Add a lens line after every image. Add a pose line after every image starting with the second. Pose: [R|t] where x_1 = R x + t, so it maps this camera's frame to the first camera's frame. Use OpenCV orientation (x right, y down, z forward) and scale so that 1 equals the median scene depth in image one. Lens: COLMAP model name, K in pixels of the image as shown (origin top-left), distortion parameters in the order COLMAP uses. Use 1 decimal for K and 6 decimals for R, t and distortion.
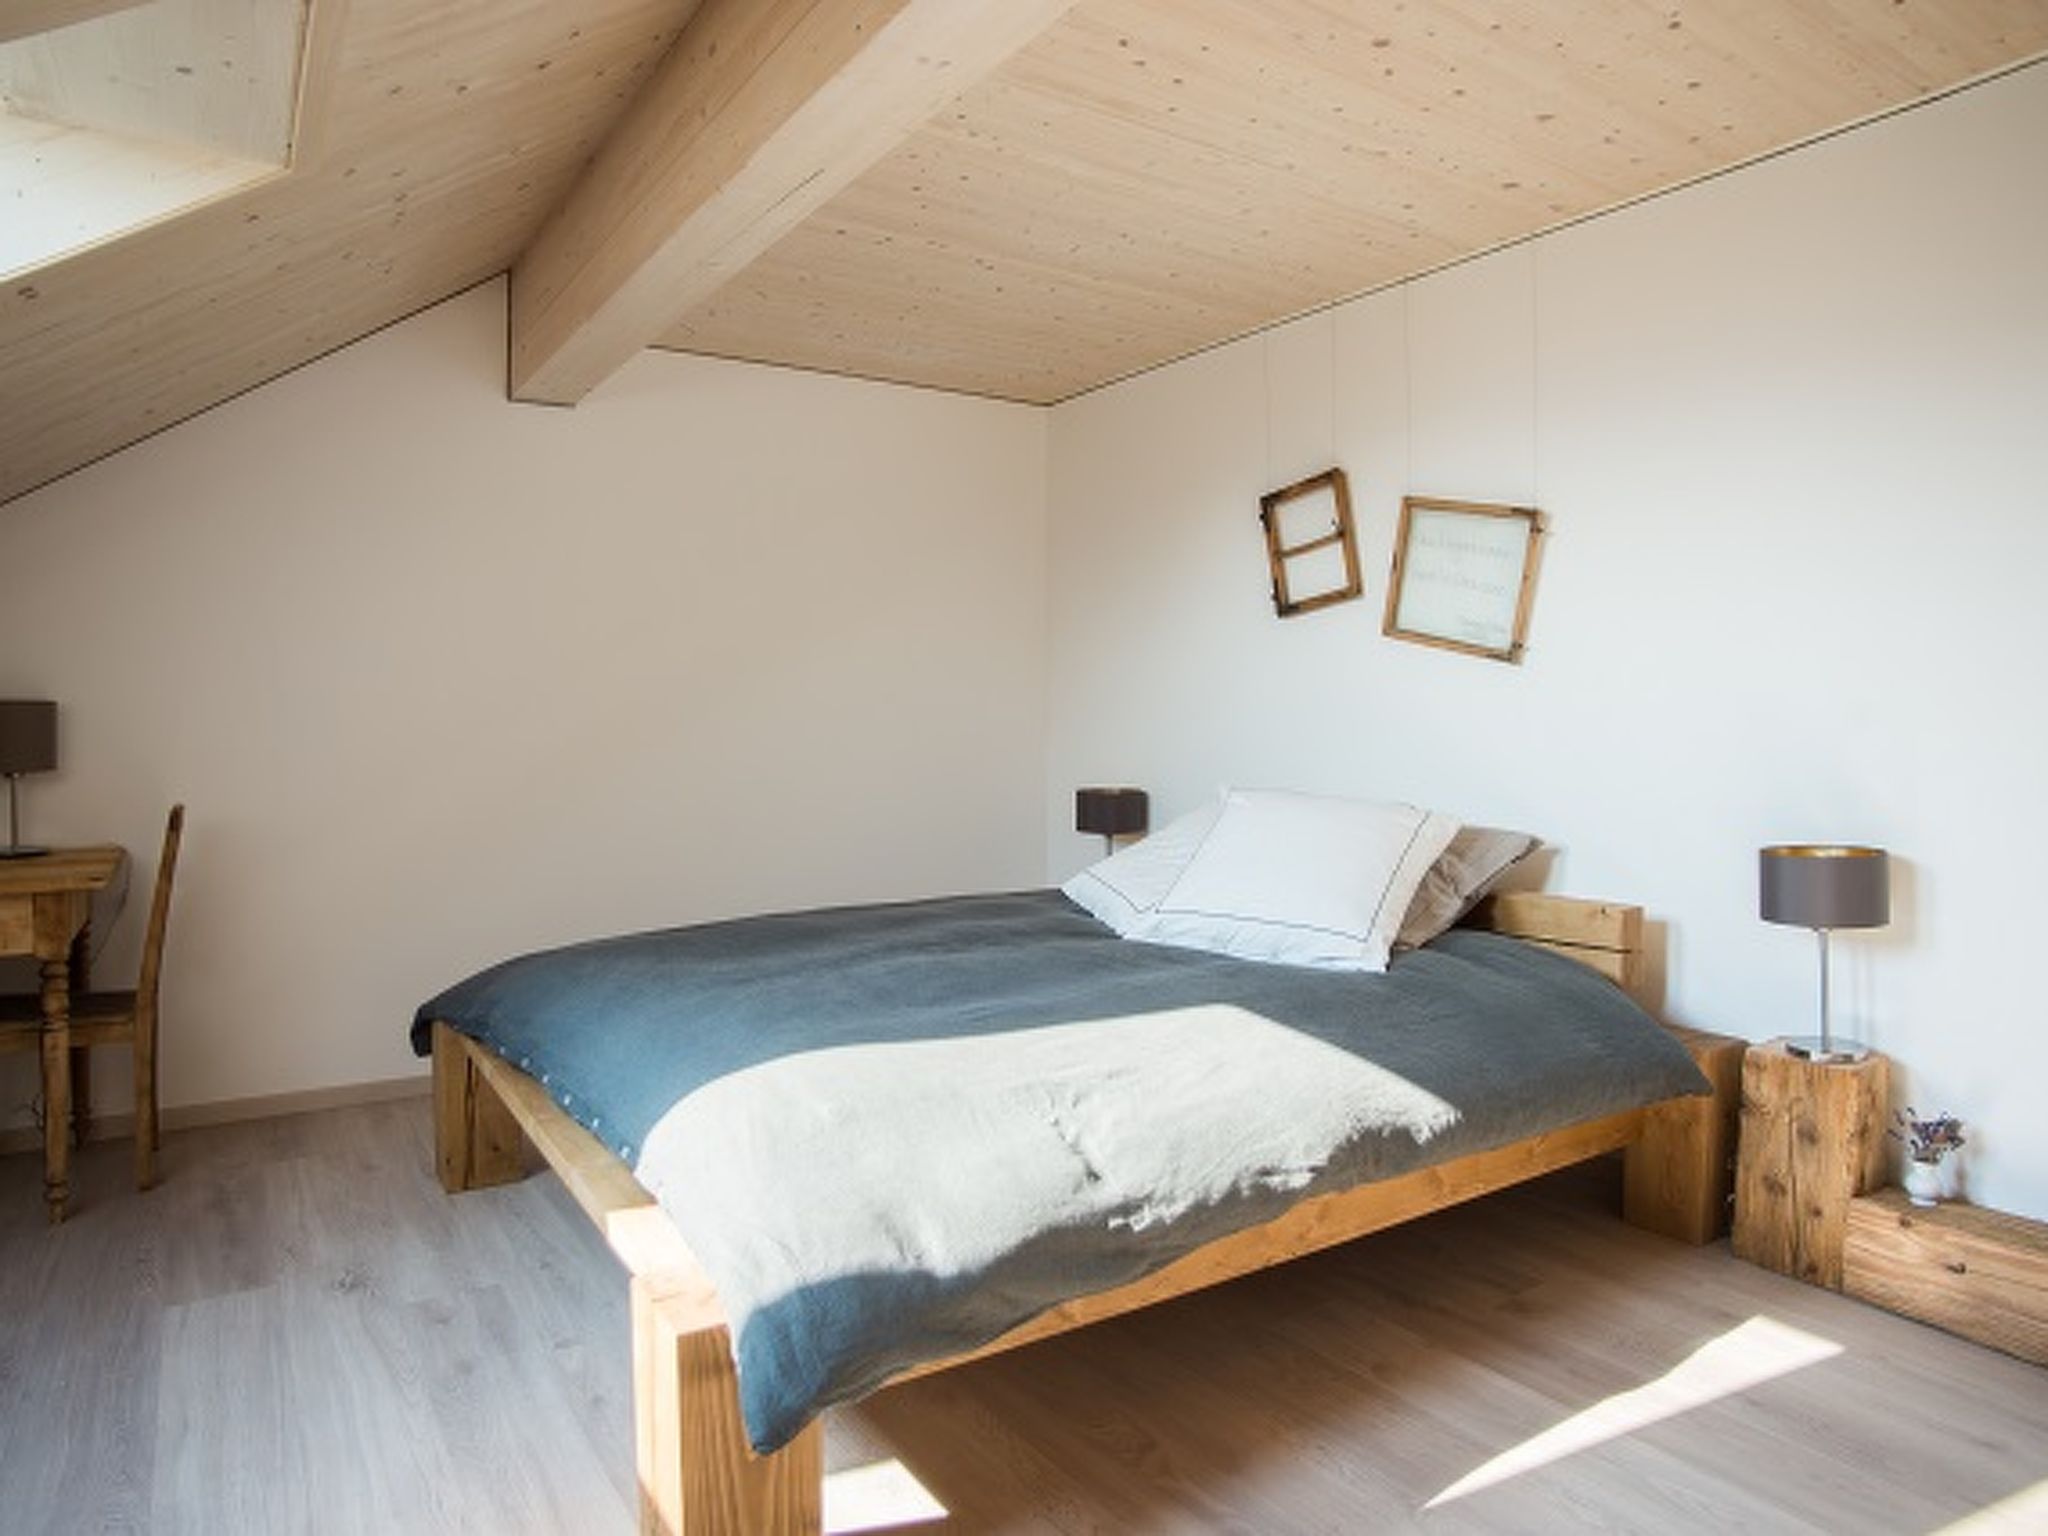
lens RADIAL K [[1303.6, 0, 1021.4], [0, 1303.6, 756.0], [0, 0, 1]] dist [-0.003175, -0.000402]
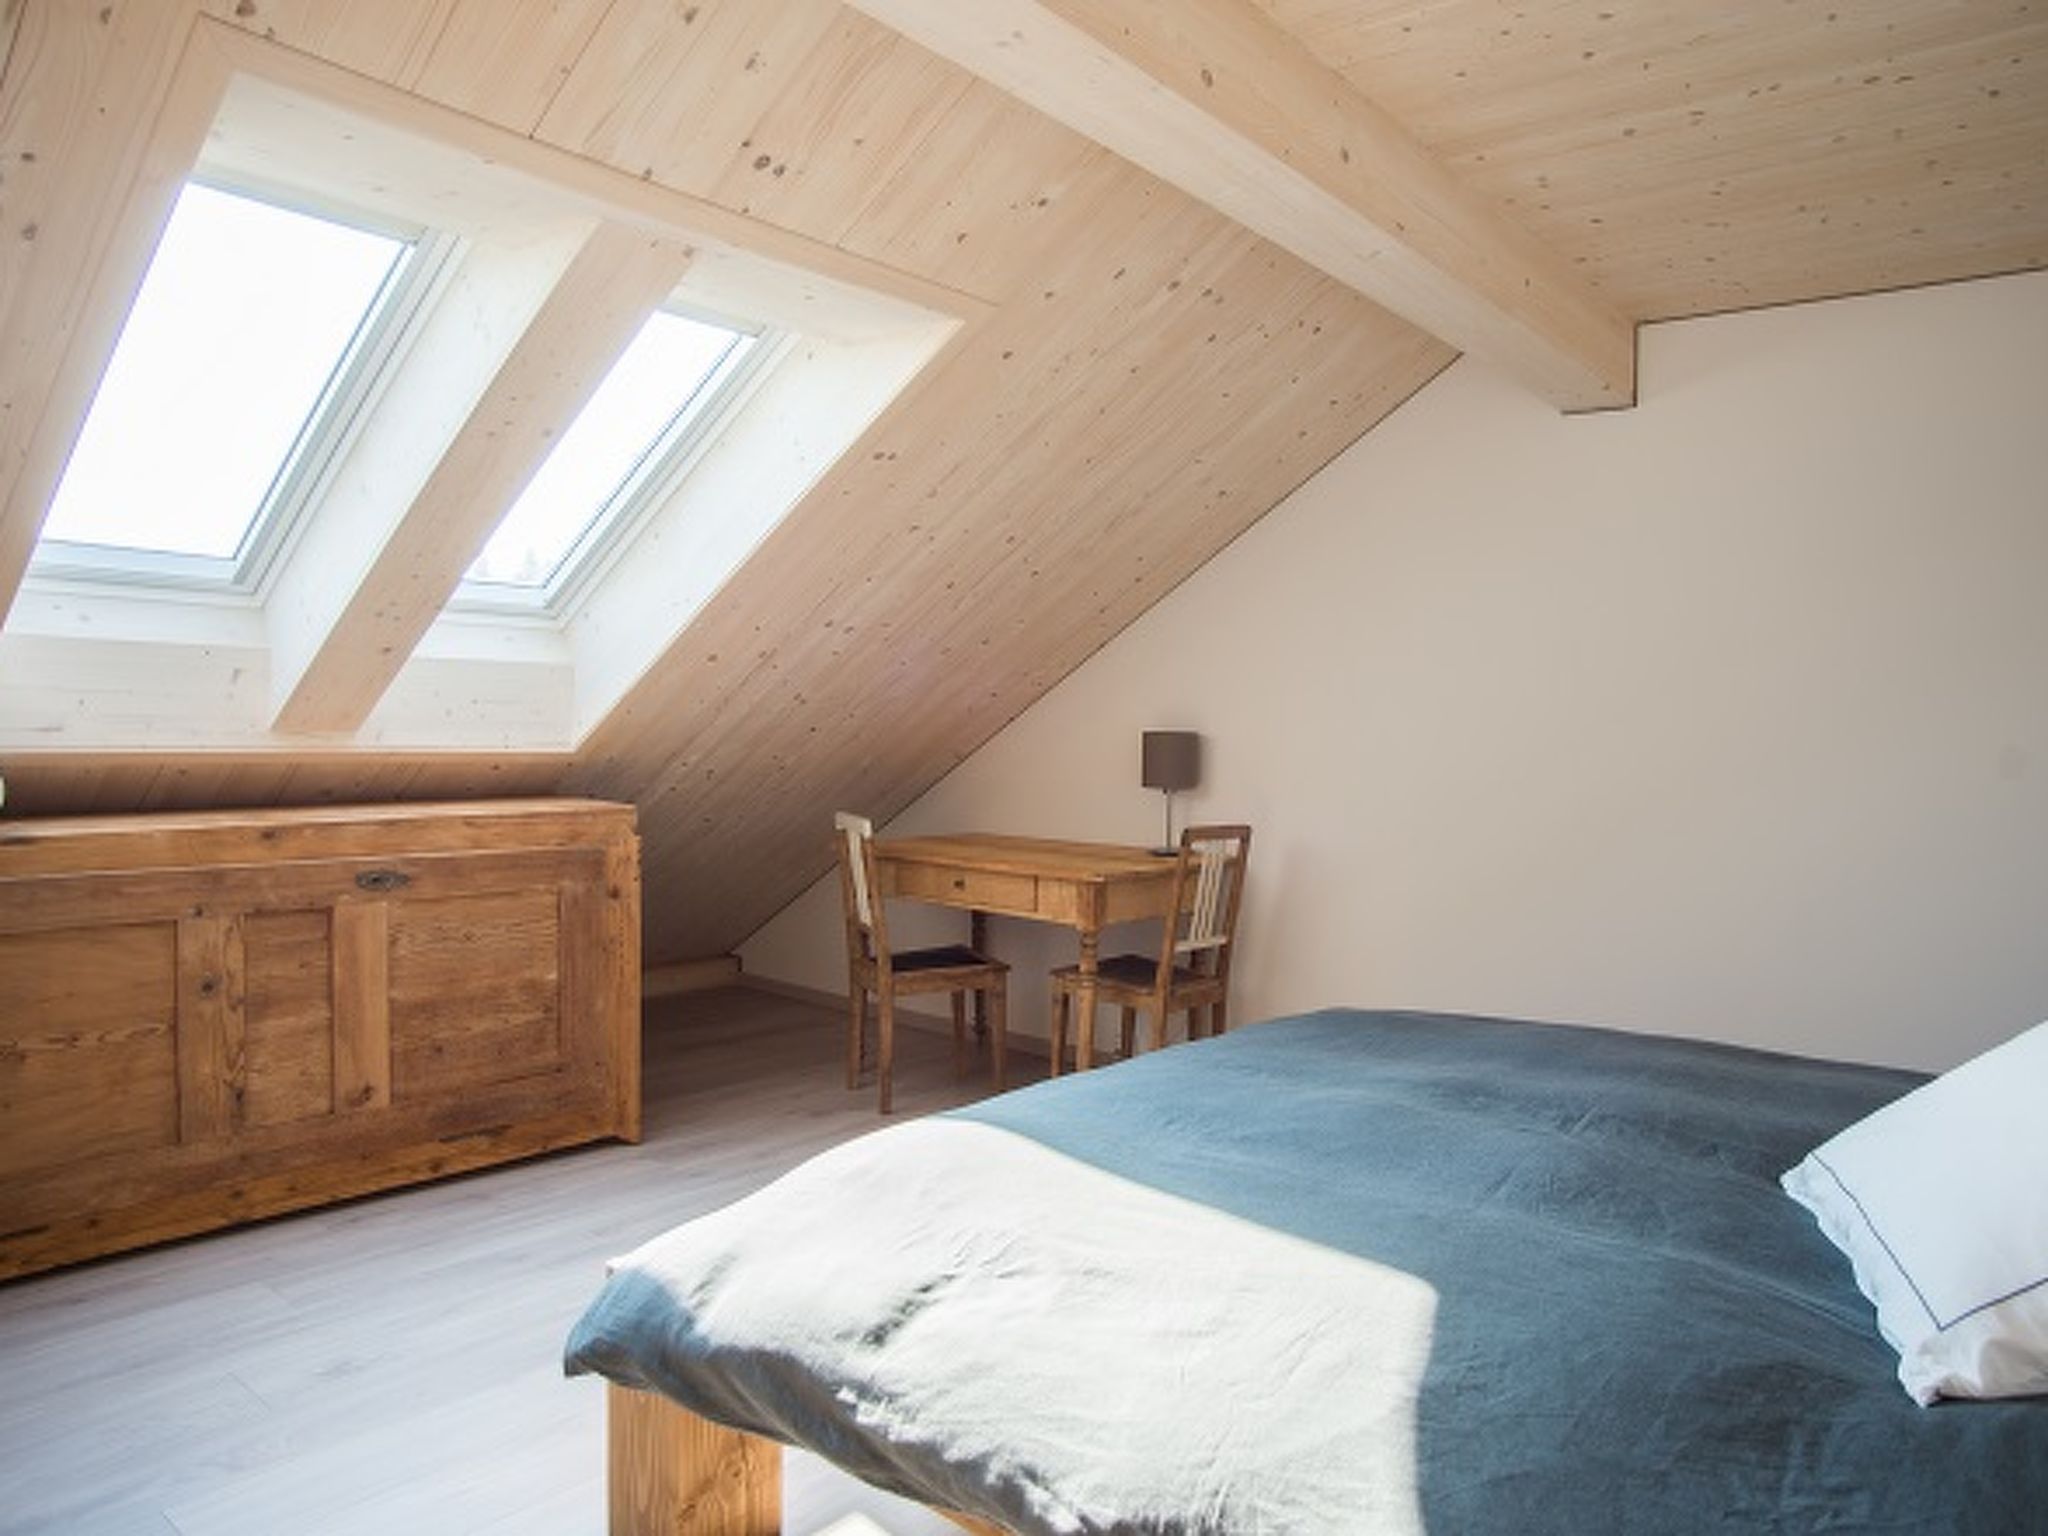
lens RADIAL K [[1303.6, 0, 1022.2], [0, 1303.6, 766.5], [0, 0, 1]] dist [-0.003175, -0.000402]
pose [[0.267540, 0.025846, -0.963200, 0.868999], [-0.027168, 0.999445, 0.019272, -0.065171], [0.963164, 0.021012, 0.268094, 0.842908]]
